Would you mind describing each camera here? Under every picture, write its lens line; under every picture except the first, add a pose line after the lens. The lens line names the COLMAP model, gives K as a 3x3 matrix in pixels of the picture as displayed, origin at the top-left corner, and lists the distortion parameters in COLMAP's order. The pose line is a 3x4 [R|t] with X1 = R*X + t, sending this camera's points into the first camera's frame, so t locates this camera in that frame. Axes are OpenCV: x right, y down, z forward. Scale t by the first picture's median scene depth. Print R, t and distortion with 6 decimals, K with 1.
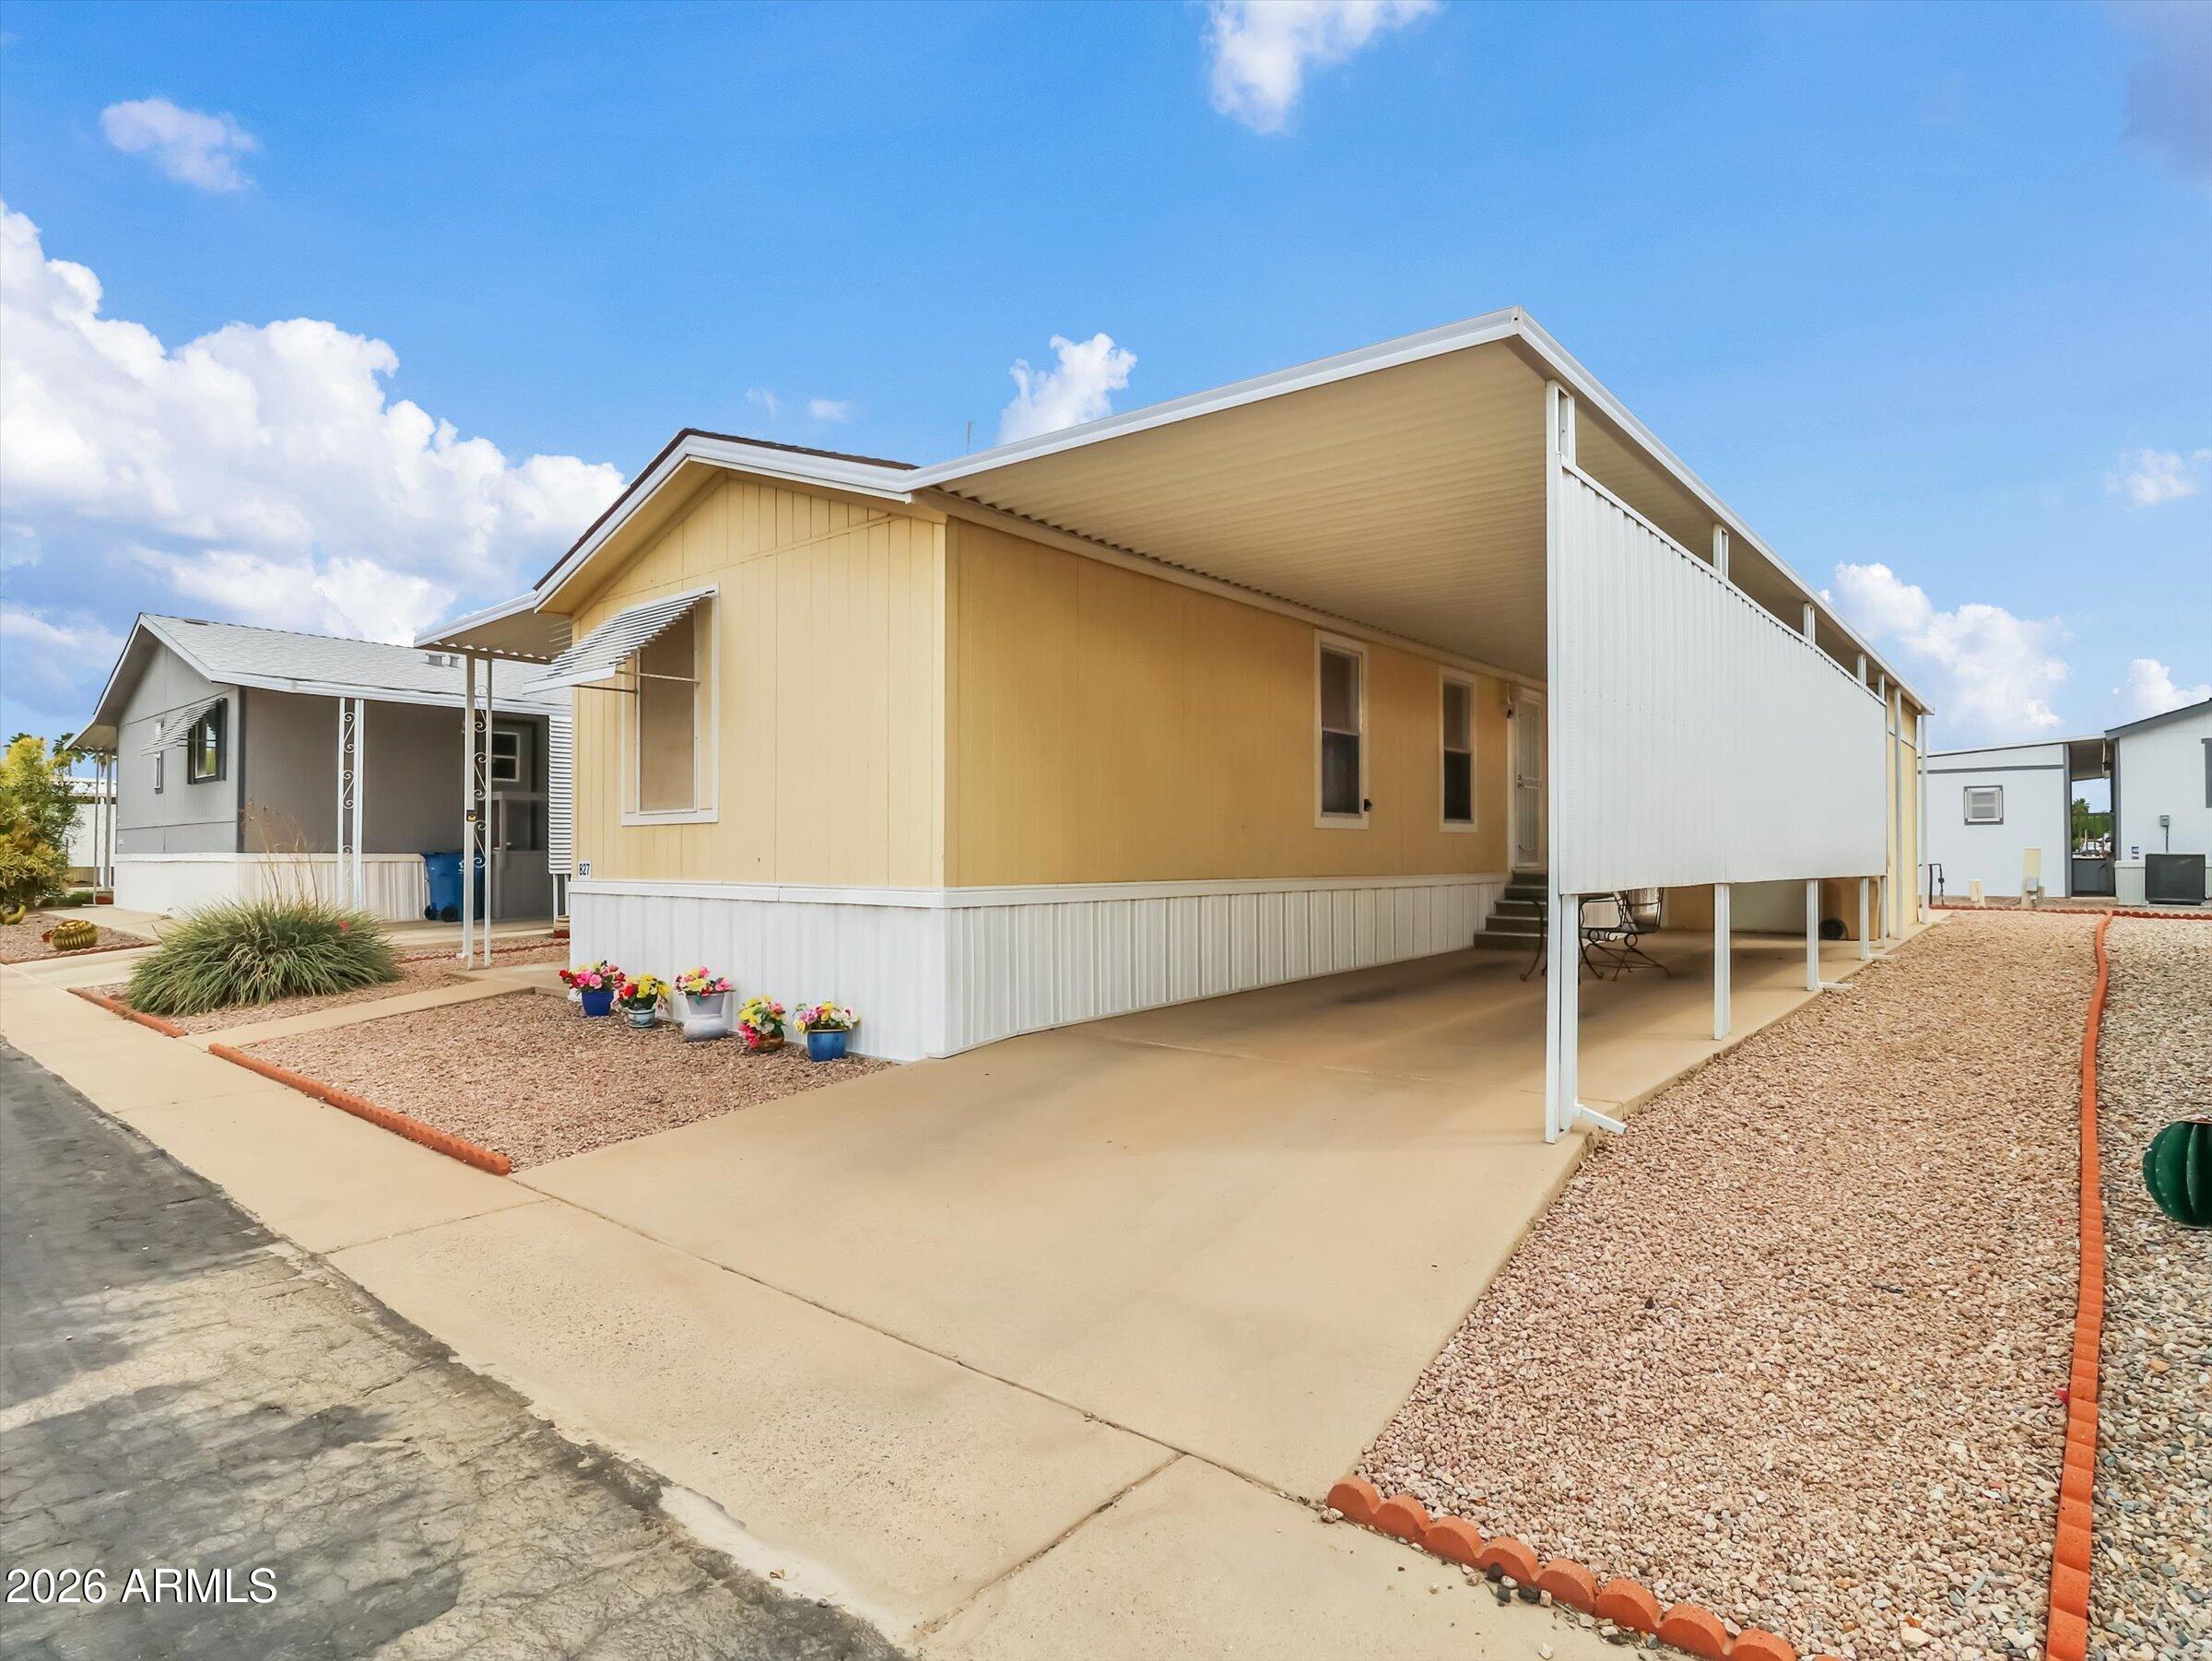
lens RADIAL K [[1192.5, 0, 1109.9], [0, 1192.5, 845.6], [0, 0, 1]] dist [-0.024935, -0.000943]
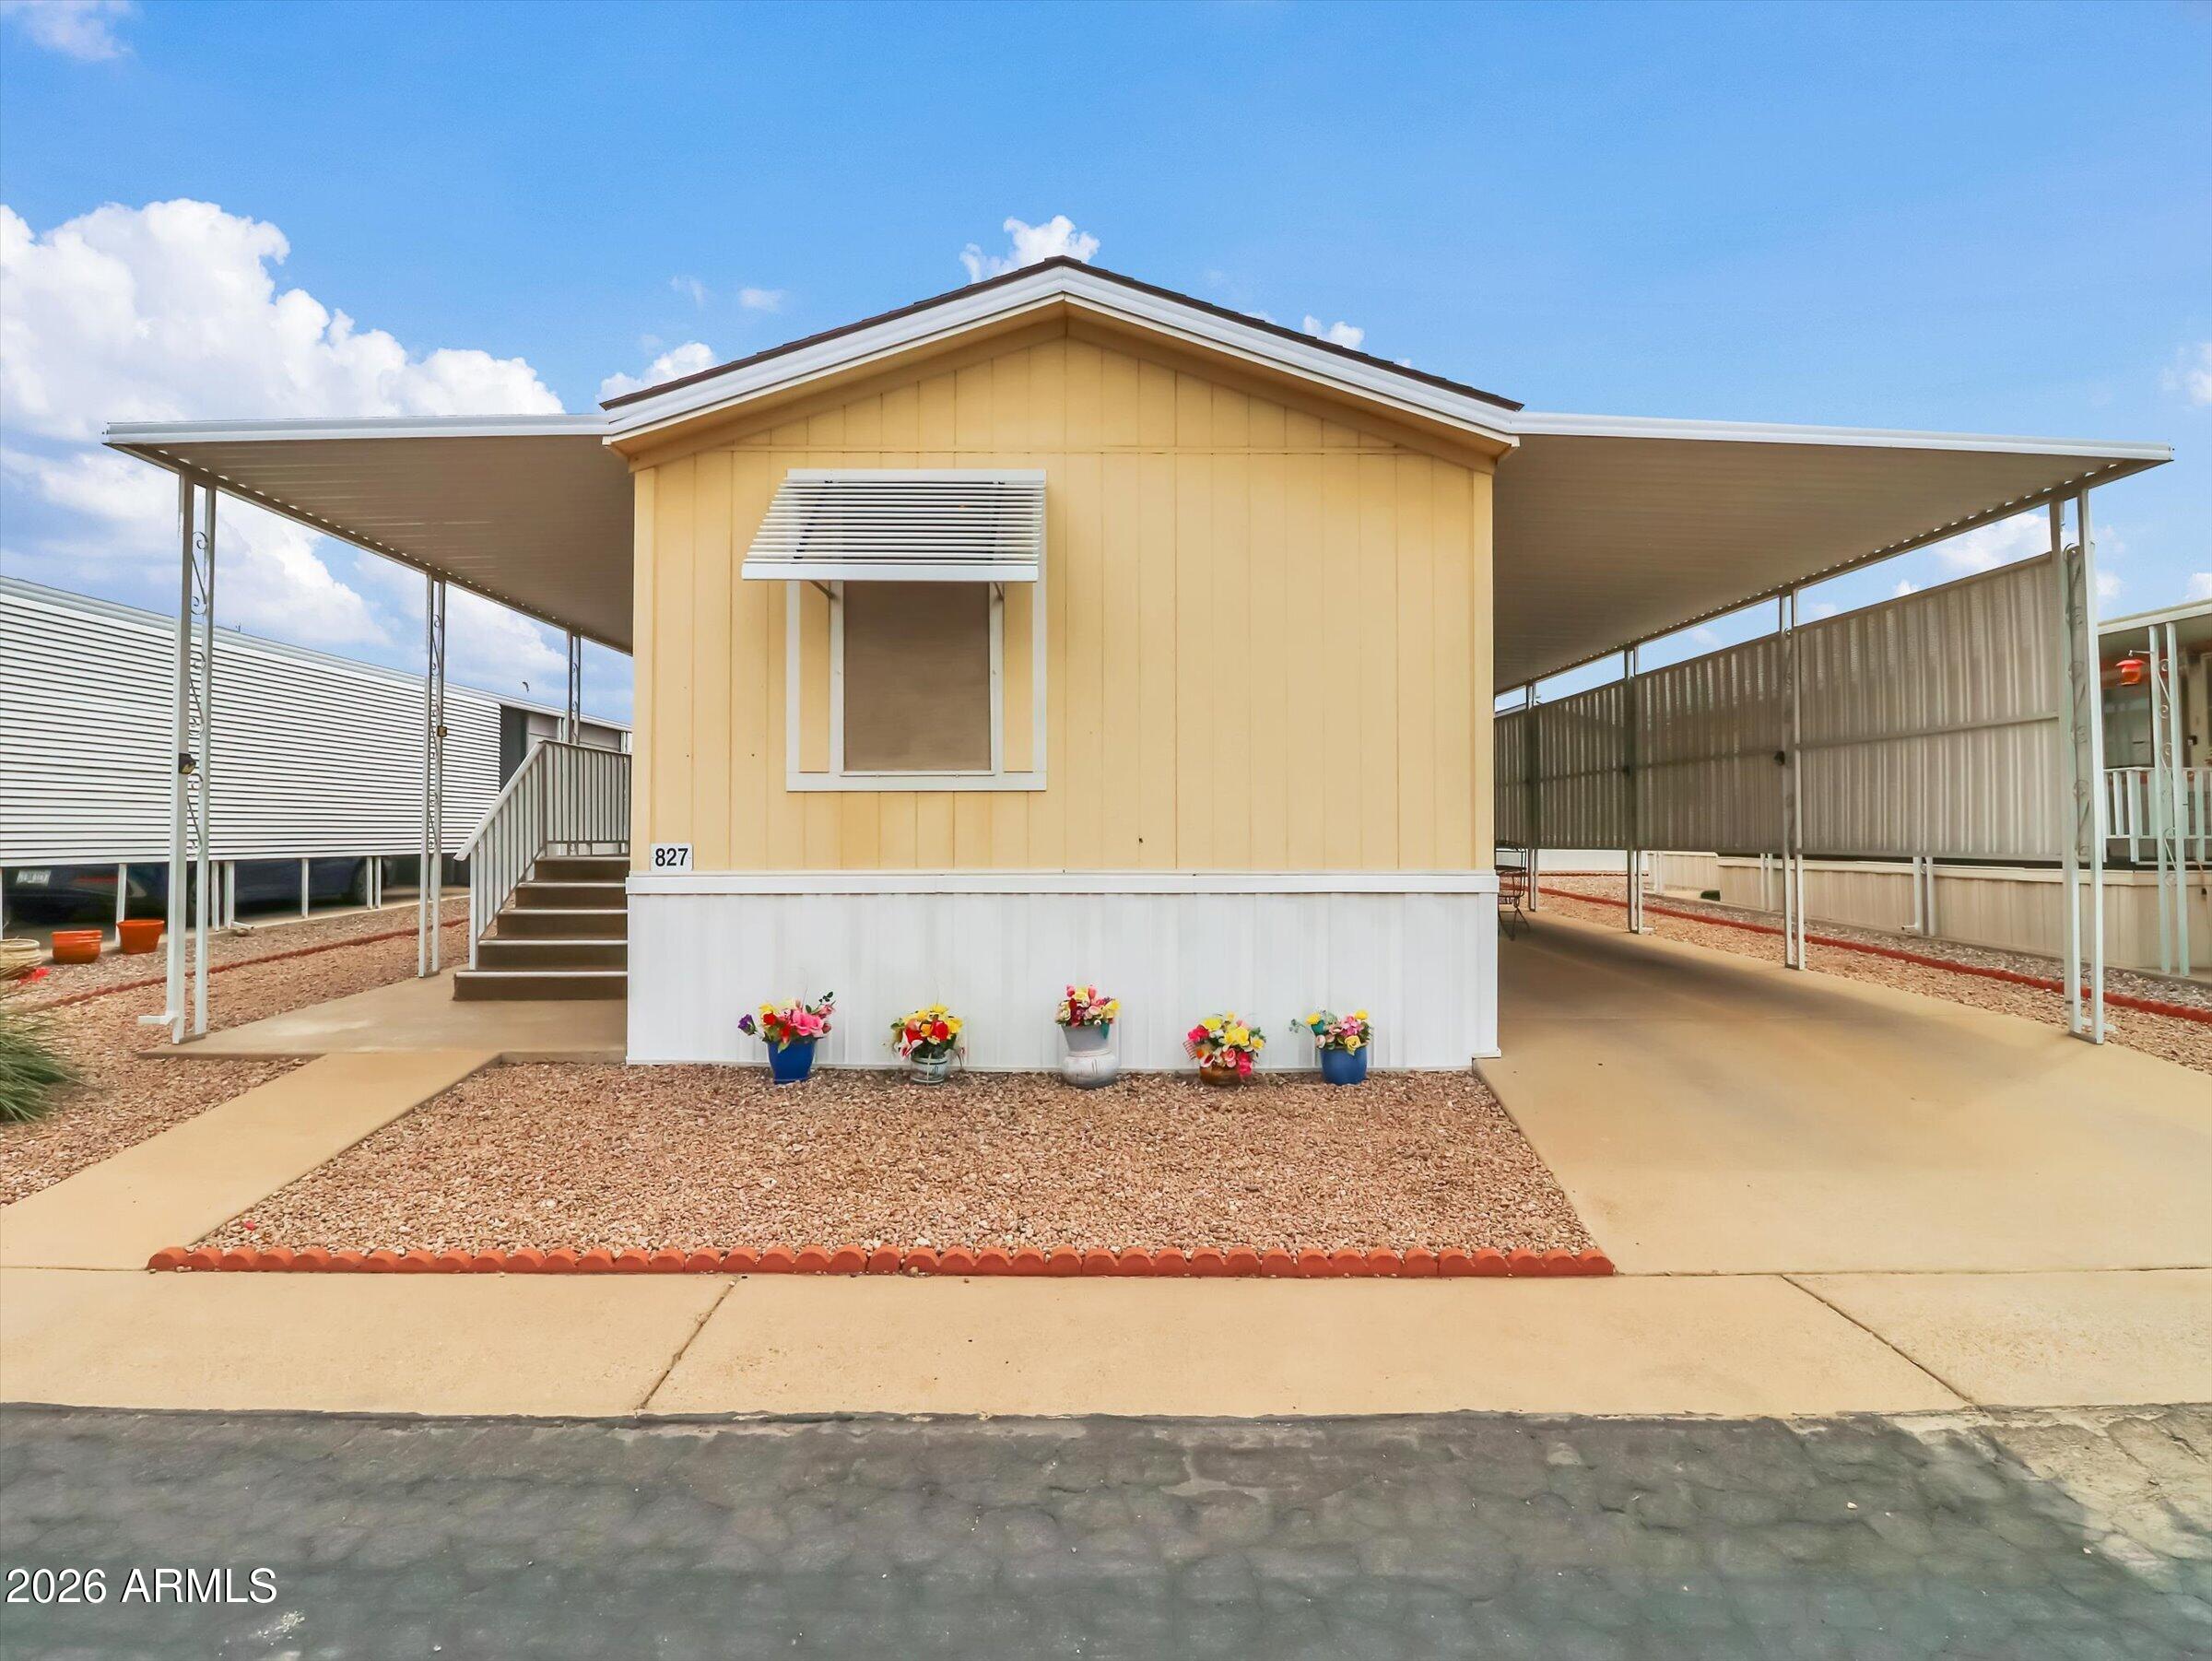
lens RADIAL K [[1192.5, 0, 1117.7], [0, 1192.5, 785.8], [0, 0, 1]] dist [-0.024935, -0.000943]
pose [[0.758437, 0.026486, 0.651207, -0.890114], [-0.006480, 0.999431, -0.033102, 0.002568], [-0.651714, 0.020886, 0.758178, 0.466733]]
